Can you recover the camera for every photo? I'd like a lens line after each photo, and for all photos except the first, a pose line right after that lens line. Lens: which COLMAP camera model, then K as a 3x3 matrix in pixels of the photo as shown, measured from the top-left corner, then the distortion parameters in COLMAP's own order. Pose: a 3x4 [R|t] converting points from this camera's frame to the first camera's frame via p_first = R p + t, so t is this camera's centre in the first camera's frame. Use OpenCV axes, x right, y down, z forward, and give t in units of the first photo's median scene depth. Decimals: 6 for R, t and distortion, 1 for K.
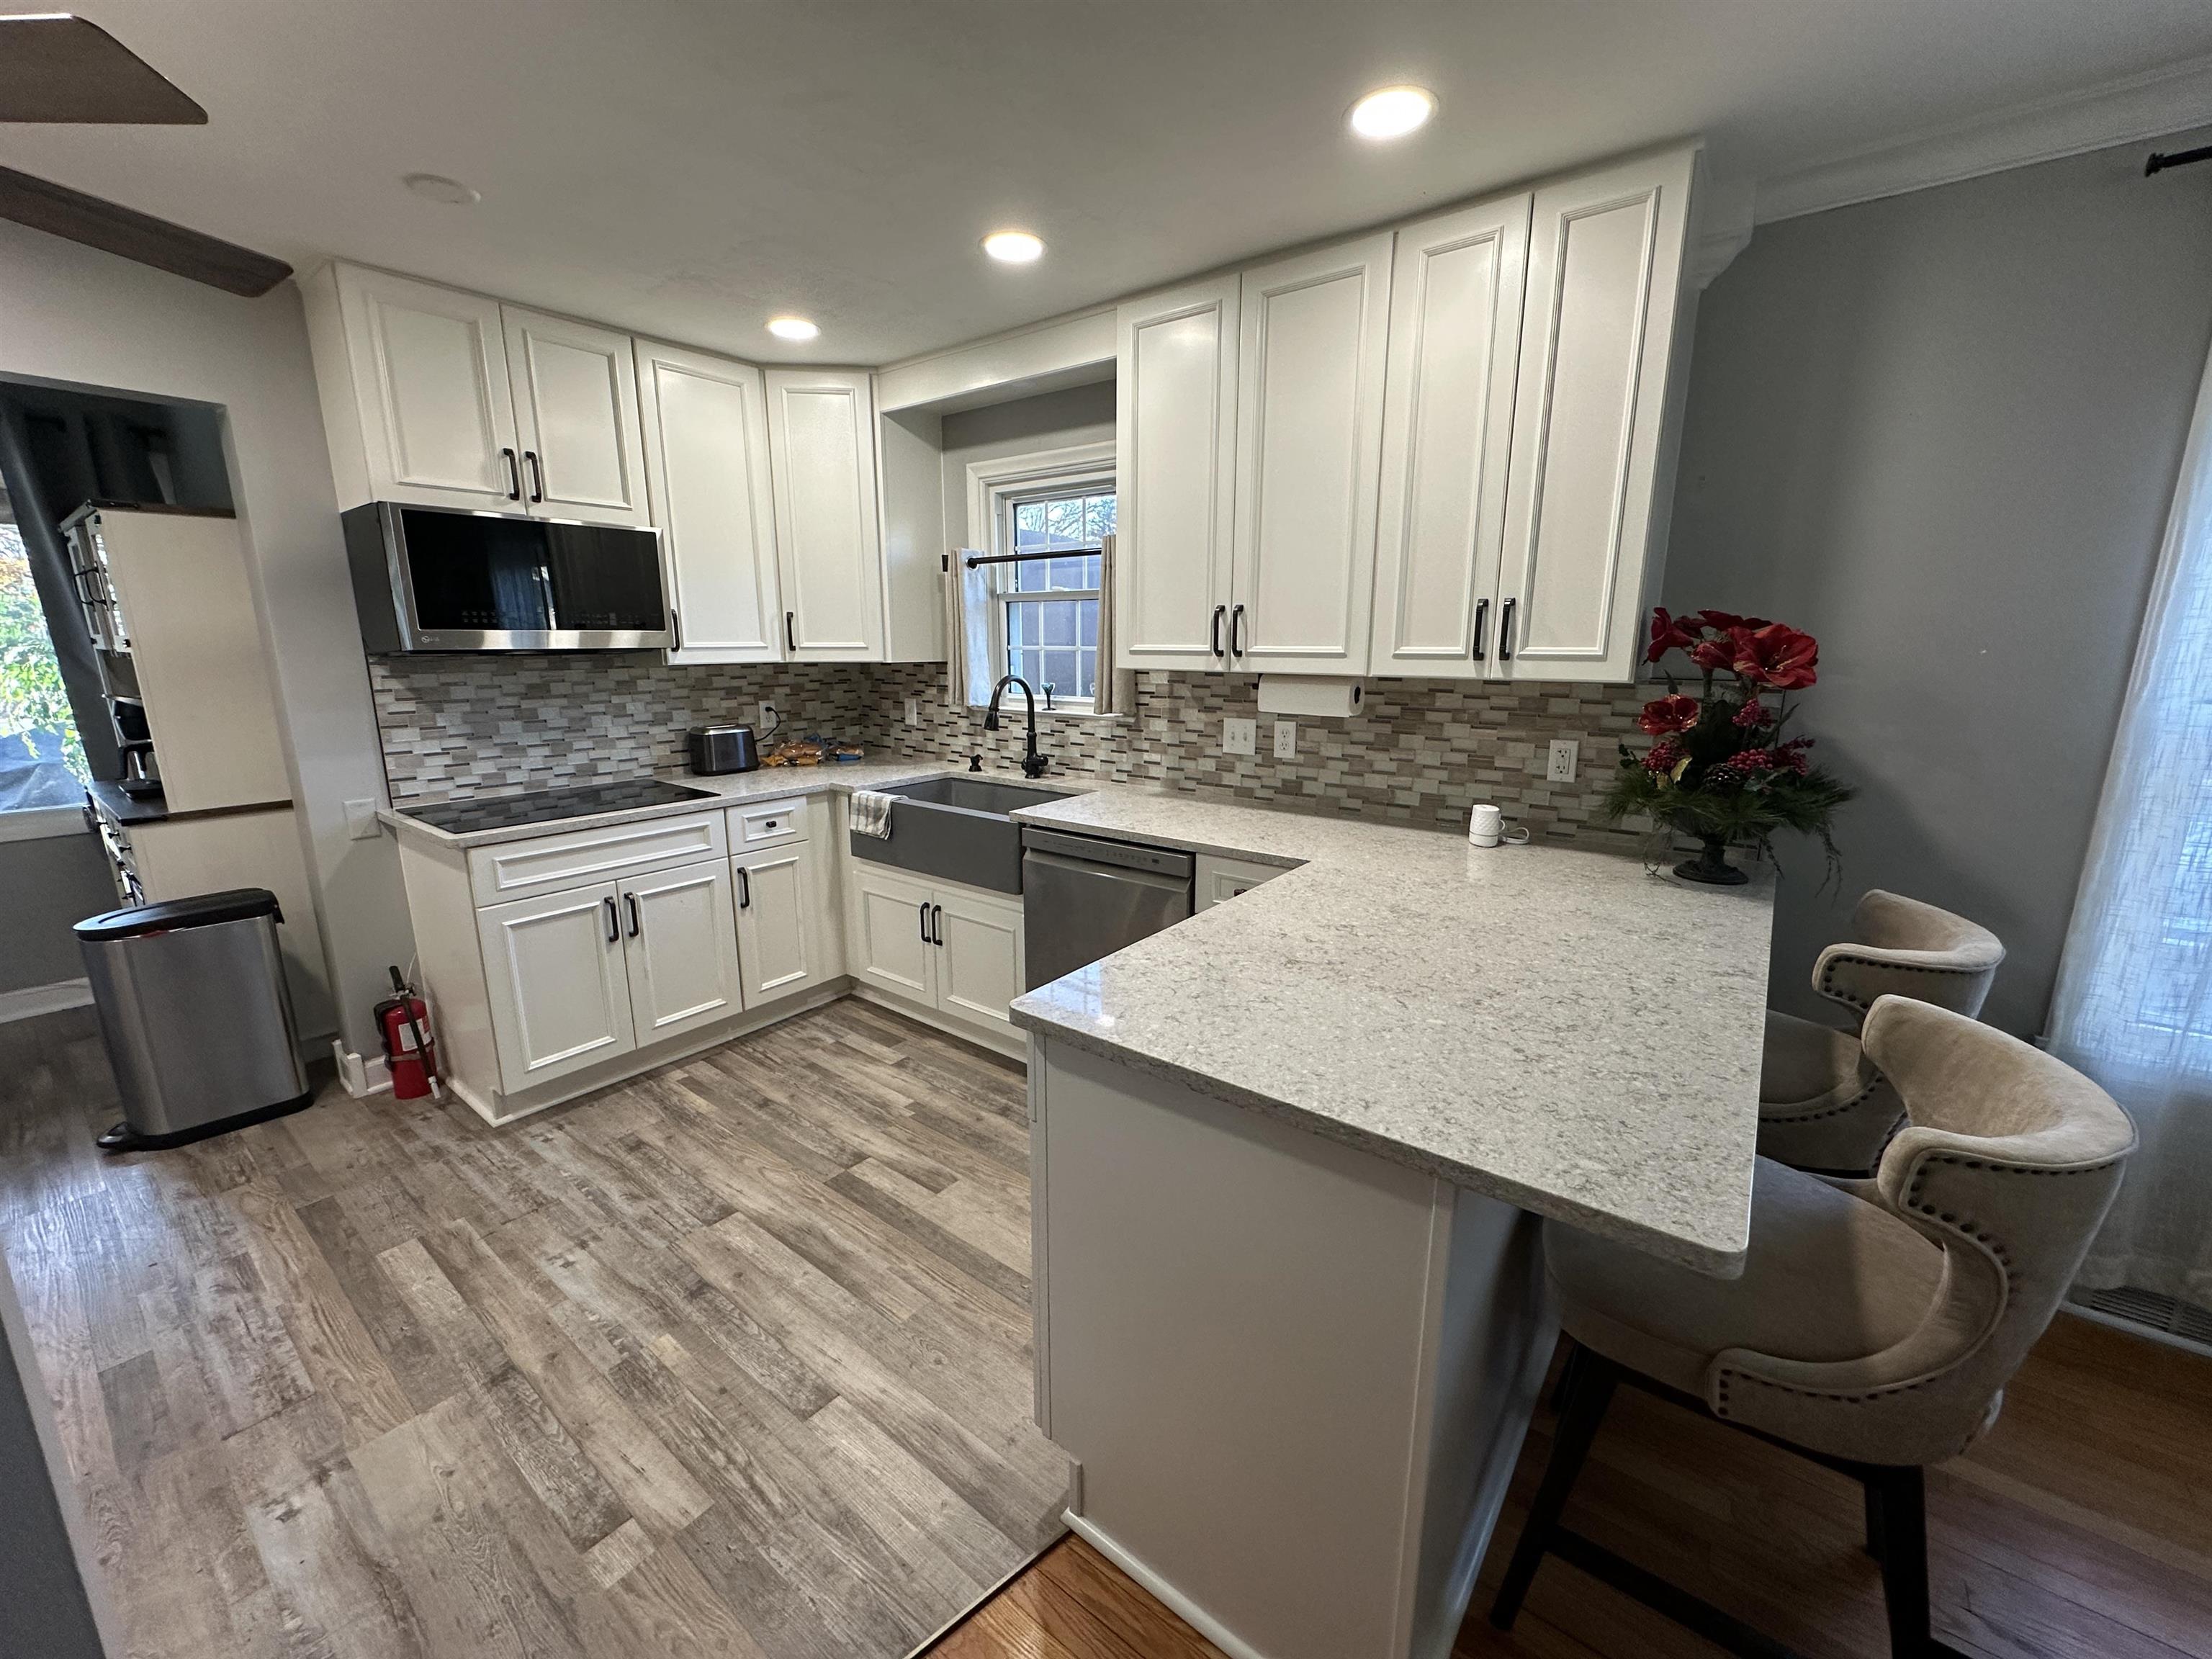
lens RADIAL K [[879.9, 0, 1103.7], [0, 879.9, 827.5], [0, 0, 1]] dist [-0.003367, -0.000048]
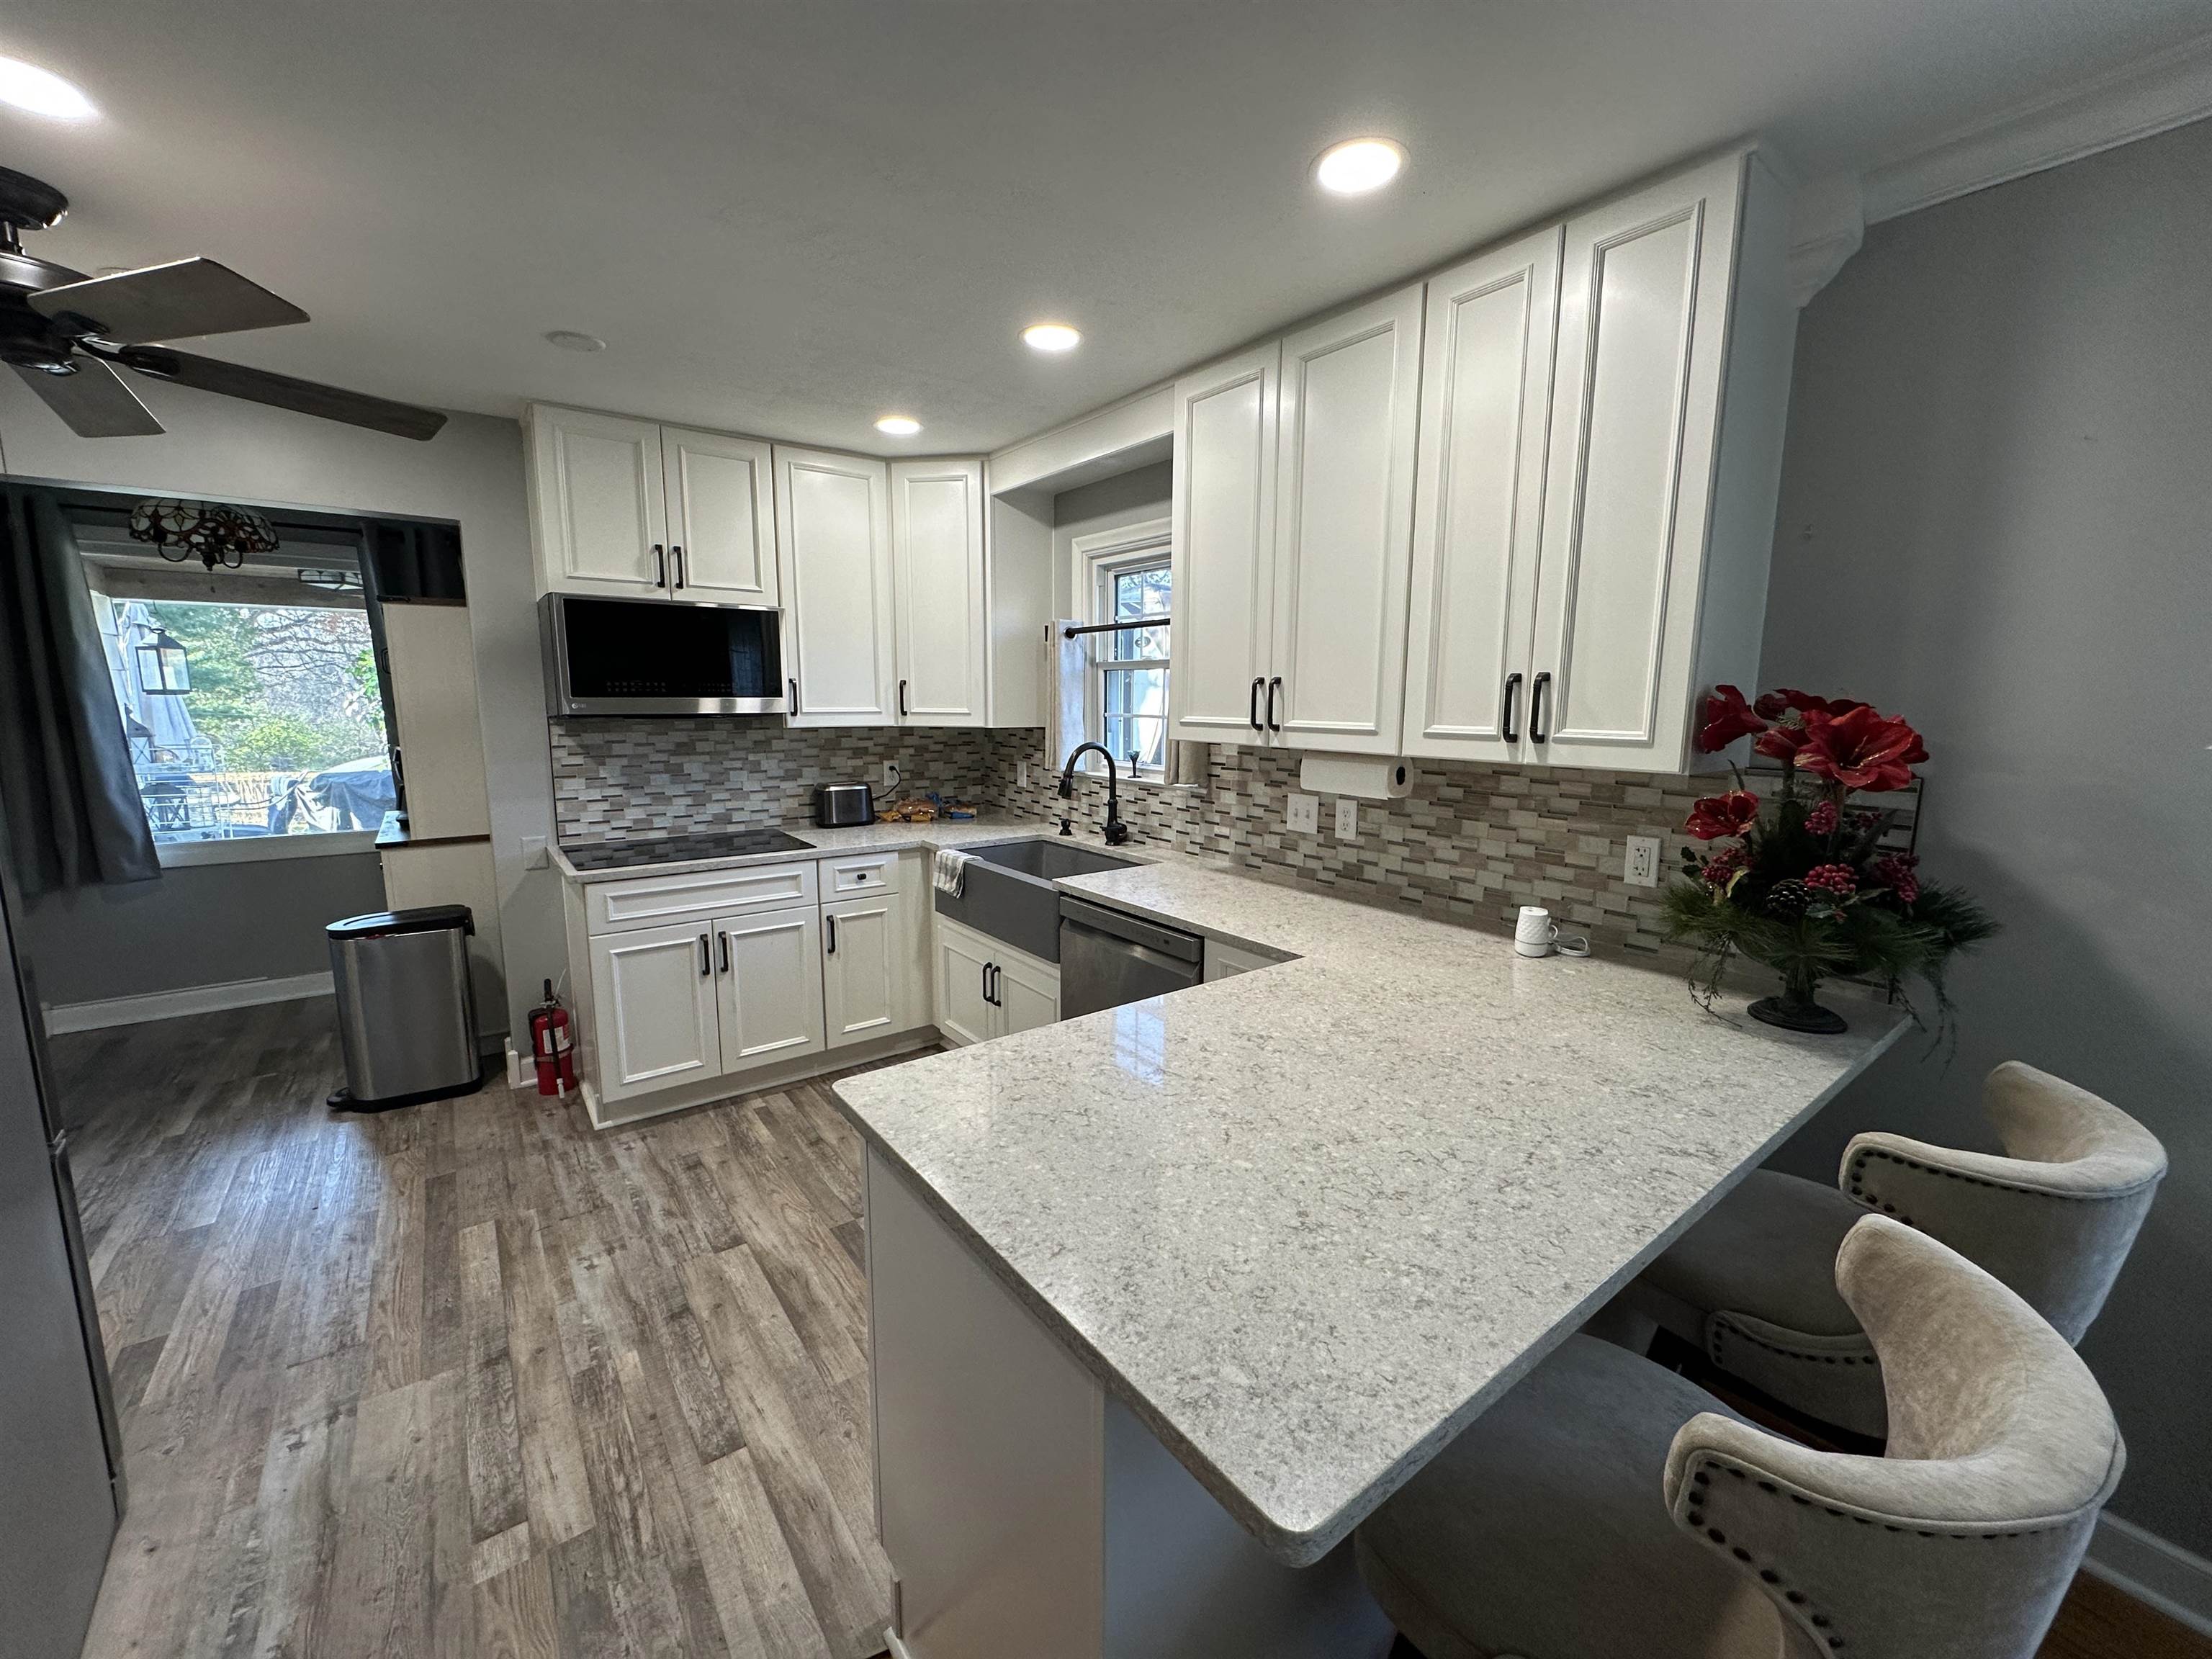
lens RADIAL K [[879.9, 0, 1103.7], [0, 879.9, 827.7], [0, 0, 1]] dist [-0.003367, -0.000048]
pose [[0.964414, 0.045098, -0.260521, 0.233279], [-0.061506, 0.996581, -0.055172, -0.028236], [0.257142, 0.069233, 0.963890, 0.050442]]
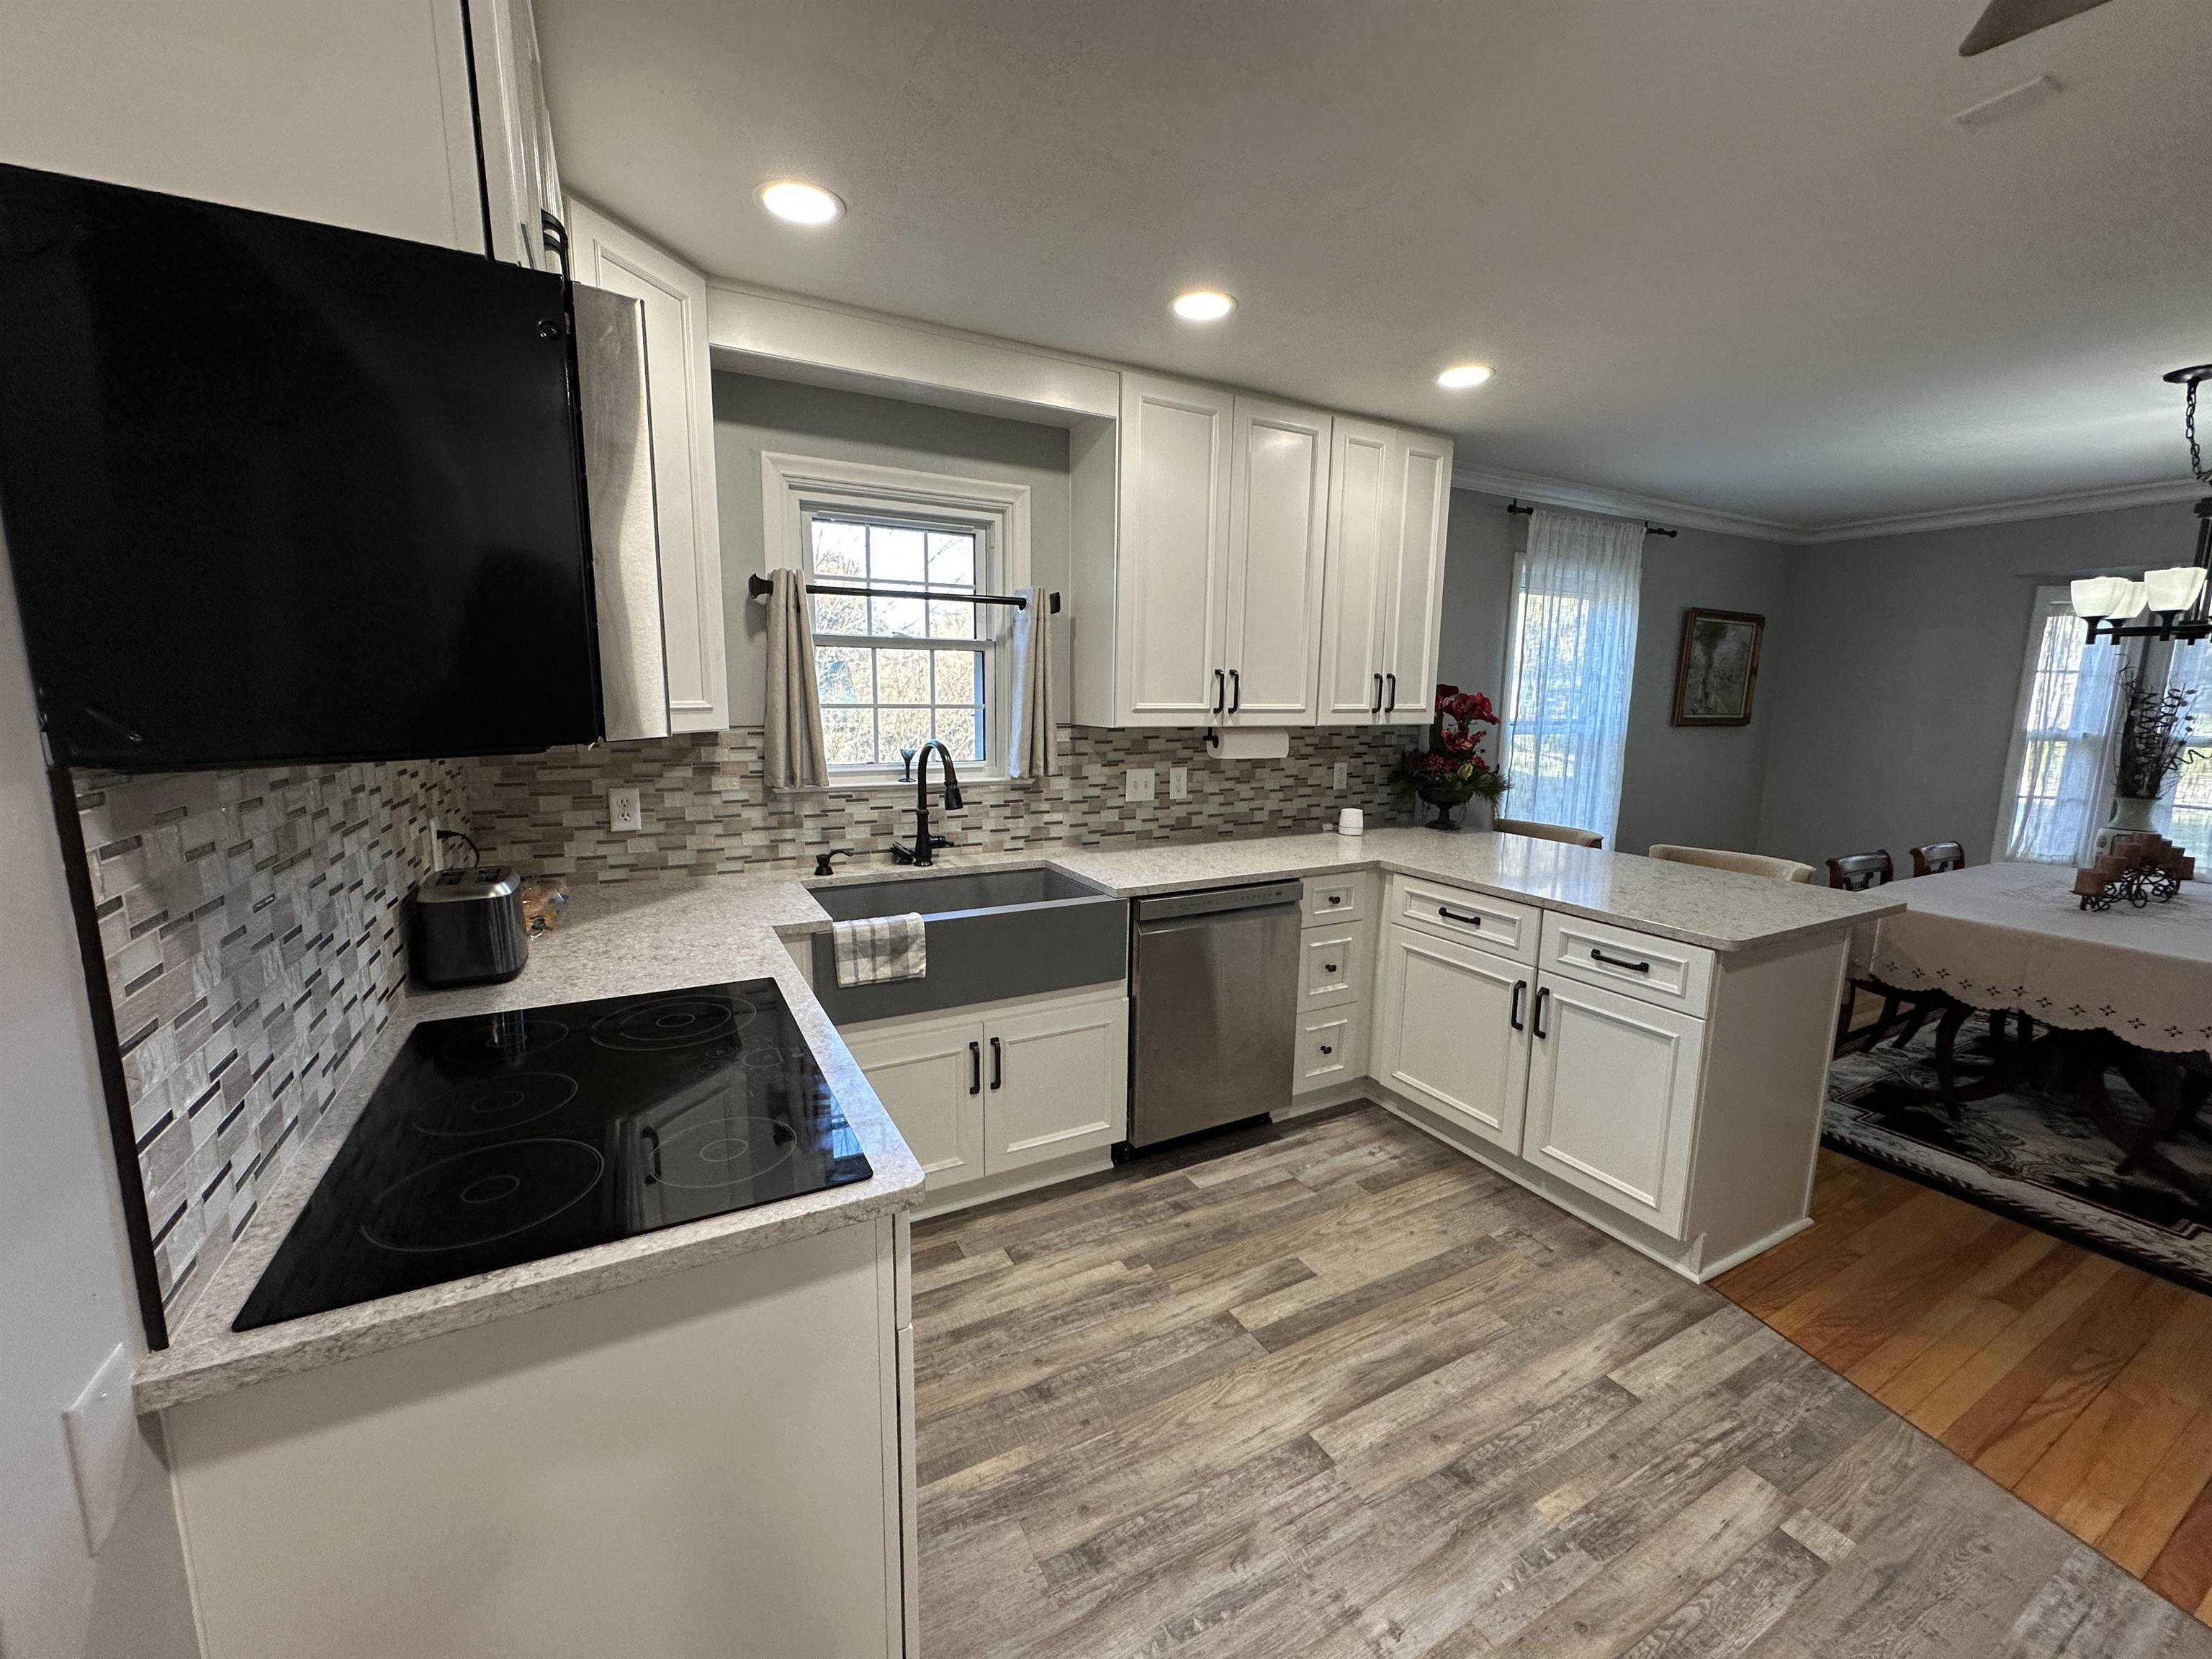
lens RADIAL K [[879.9, 0, 1104.5], [0, 879.9, 827.2], [0, 0, 1]] dist [-0.003367, -0.000048]
pose [[0.406834, -0.135496, 0.903397, -1.028343], [0.180879, 0.981307, 0.065725, -0.158262], [-0.895415, 0.136667, 0.423738, 0.699554]]
